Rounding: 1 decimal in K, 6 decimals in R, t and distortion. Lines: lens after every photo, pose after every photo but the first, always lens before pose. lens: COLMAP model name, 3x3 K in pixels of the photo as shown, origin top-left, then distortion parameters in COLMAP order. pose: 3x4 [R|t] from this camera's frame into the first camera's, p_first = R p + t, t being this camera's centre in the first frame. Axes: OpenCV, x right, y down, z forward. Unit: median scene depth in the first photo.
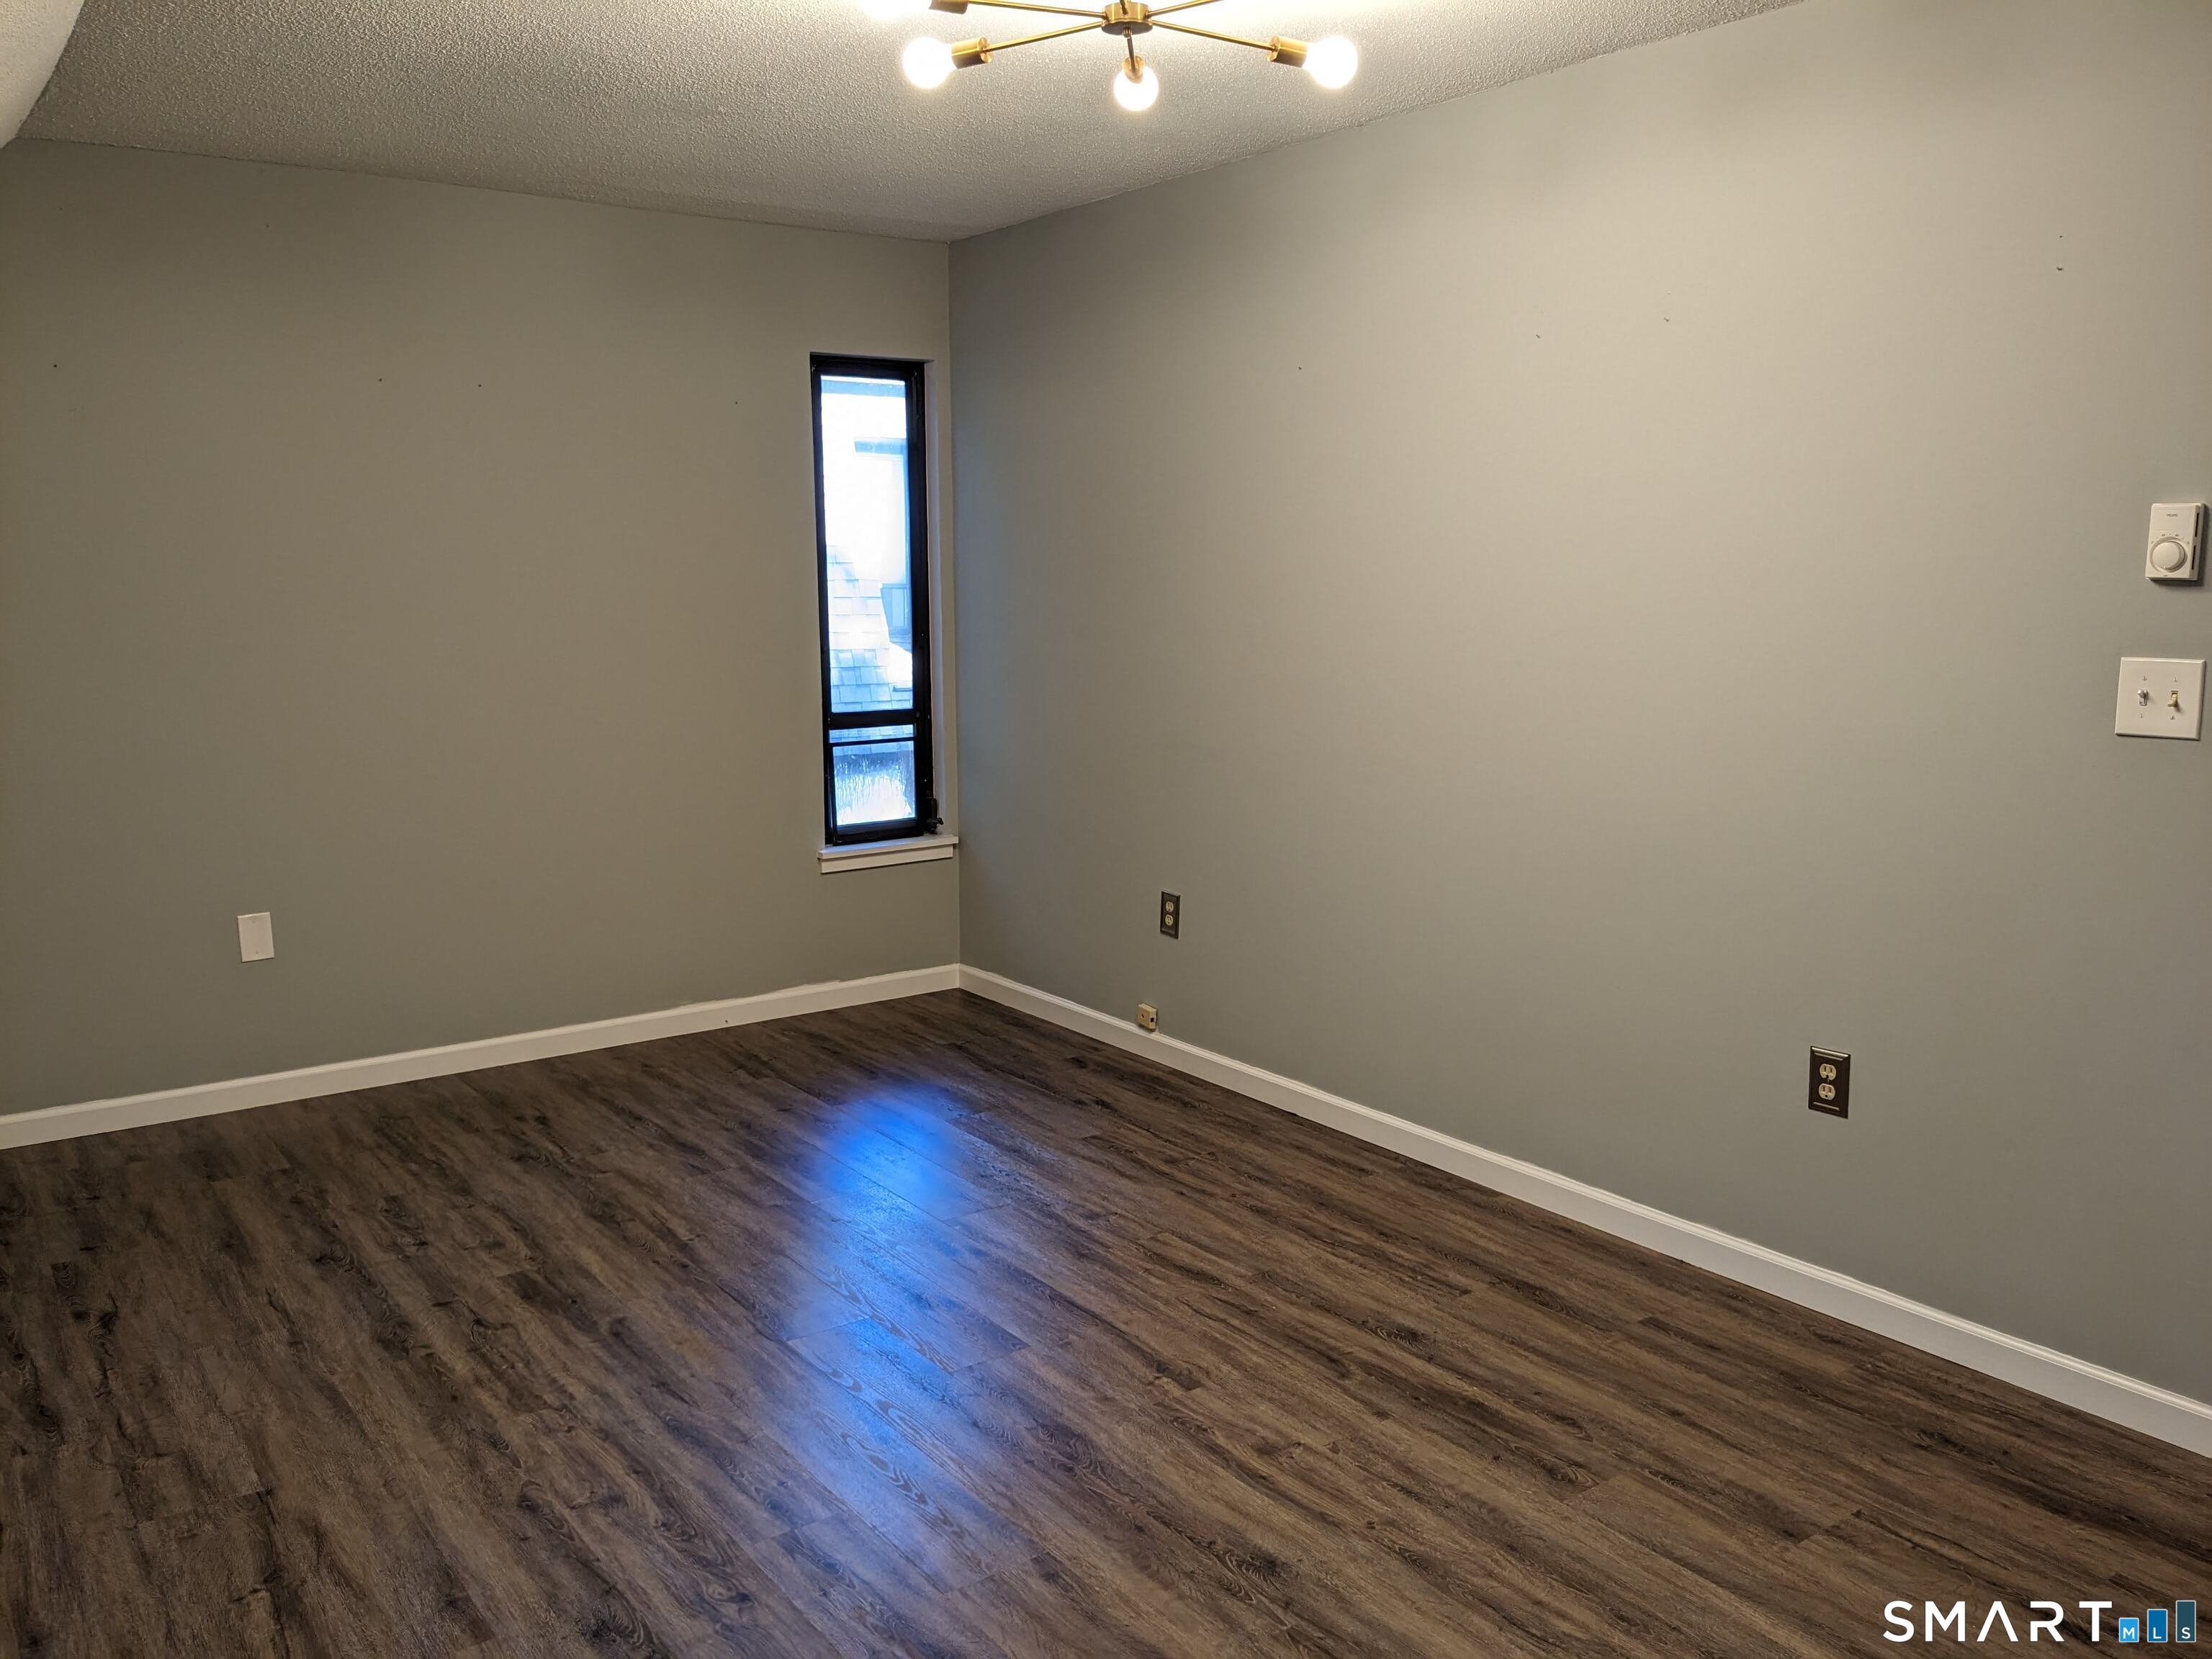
lens RADIAL K [[1754.7, 0, 1096.5], [0, 1754.7, 829.9], [0, 0, 1]] dist [0.055575, -0.091841]
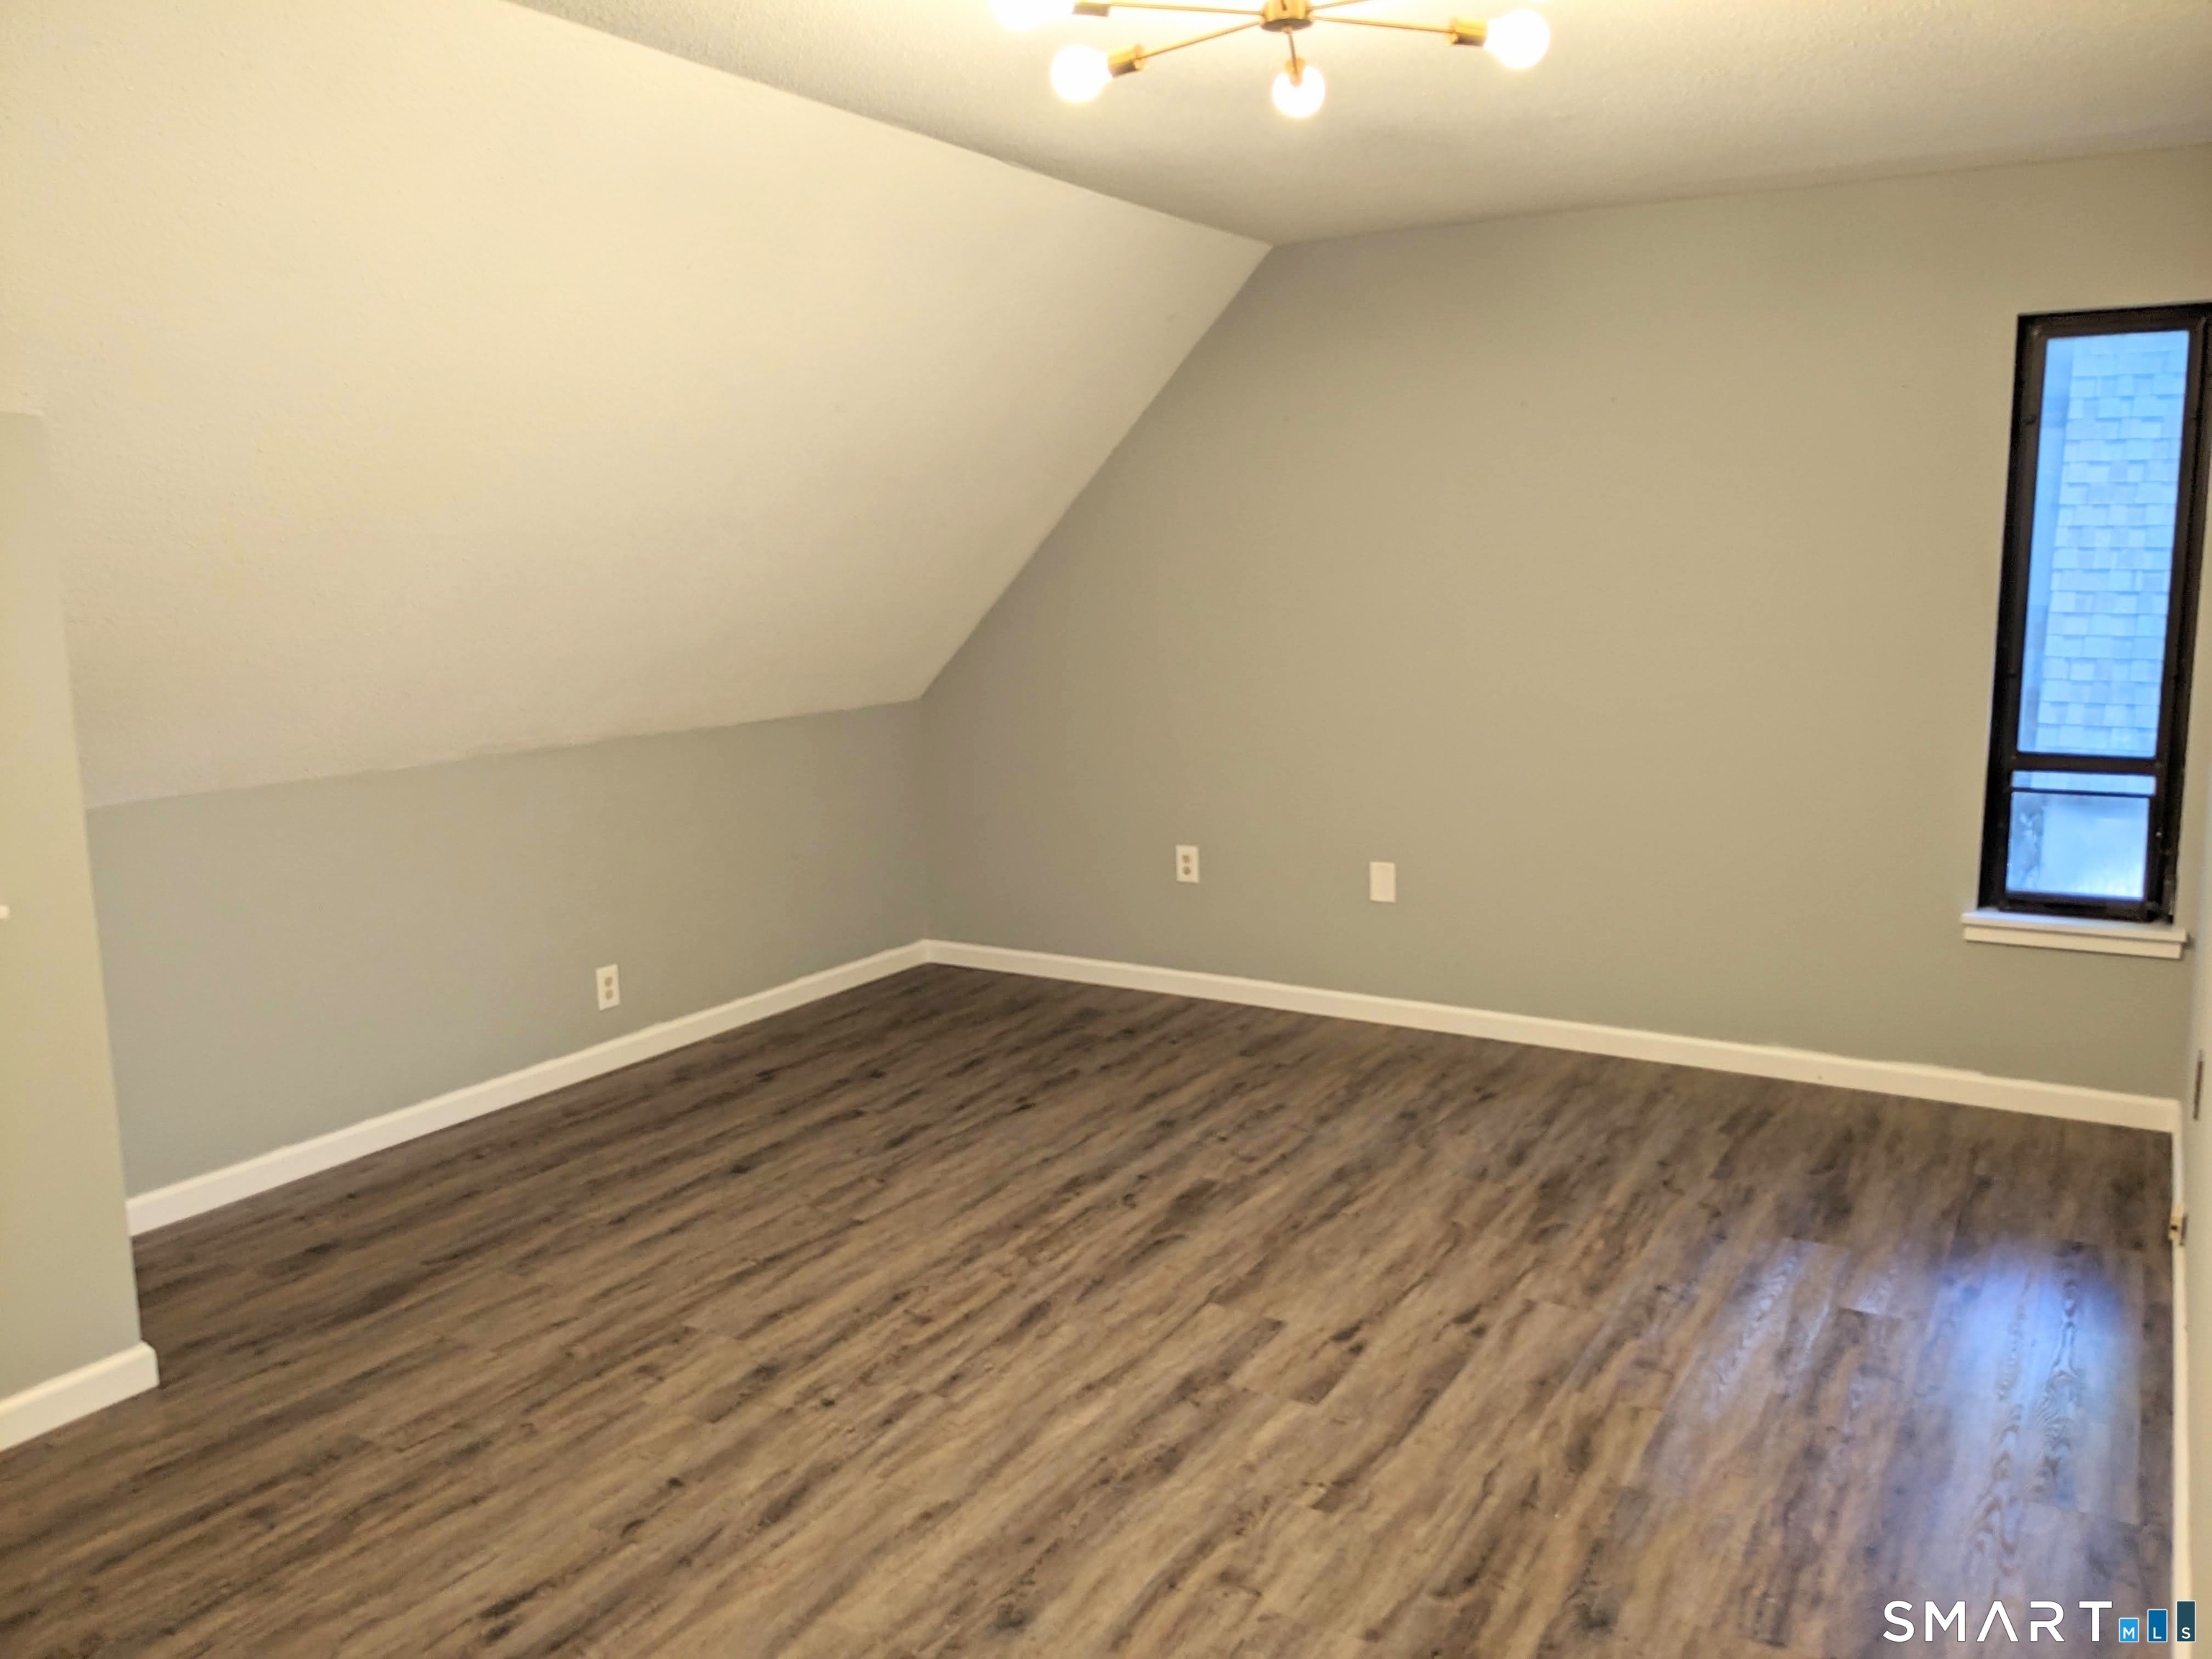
lens RADIAL K [[1754.7, 0, 1104.3], [0, 1754.7, 812.4], [0, 0, 1]] dist [0.055575, -0.091841]
pose [[0.397778, 0.137295, -0.907151, 0.704475], [-0.131734, 0.987042, 0.091622, -0.094519], [0.907975, 0.083057, 0.410710, 0.446141]]
